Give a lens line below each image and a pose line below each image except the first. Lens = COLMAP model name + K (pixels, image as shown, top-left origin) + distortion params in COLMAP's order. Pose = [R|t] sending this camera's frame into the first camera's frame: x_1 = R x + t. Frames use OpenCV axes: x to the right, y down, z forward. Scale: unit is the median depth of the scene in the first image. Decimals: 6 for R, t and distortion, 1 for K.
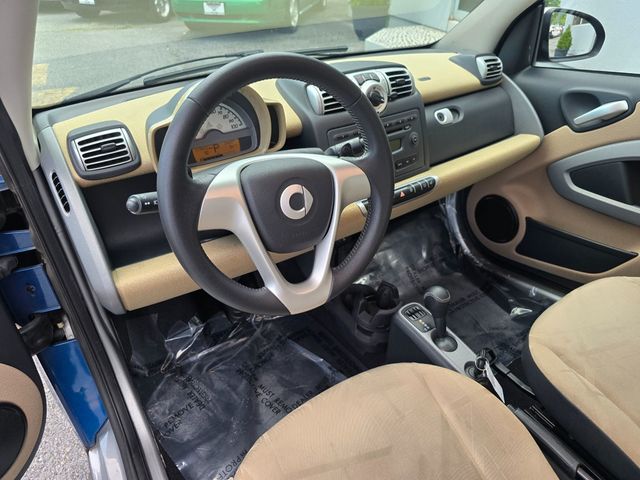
lens RADIAL K [[432.5, 0, 320.0], [0, 432.5, 240.0], [0, 0, 1]] dist [0.050162, -0.043356]
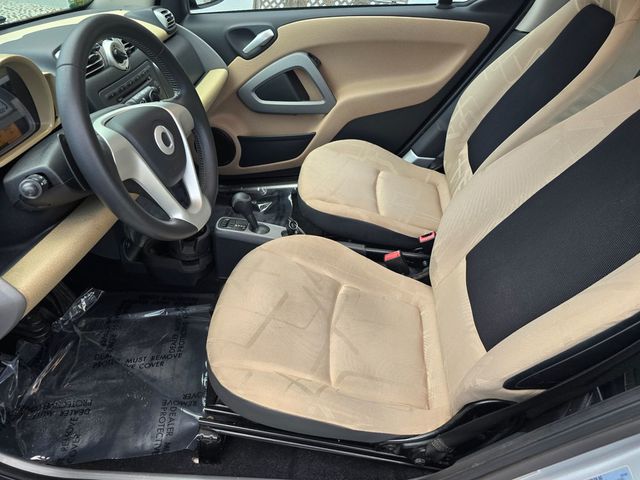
lens RADIAL K [[432.5, 0, 320.0], [0, 432.5, 240.0], [0, 0, 1]] dist [0.050162, -0.043356]
pose [[0.646586, -0.444535, 0.619932, -0.428018], [0.394507, 0.890409, 0.227018, 0.035317], [-0.652910, 0.097781, 0.751098, -0.109002]]
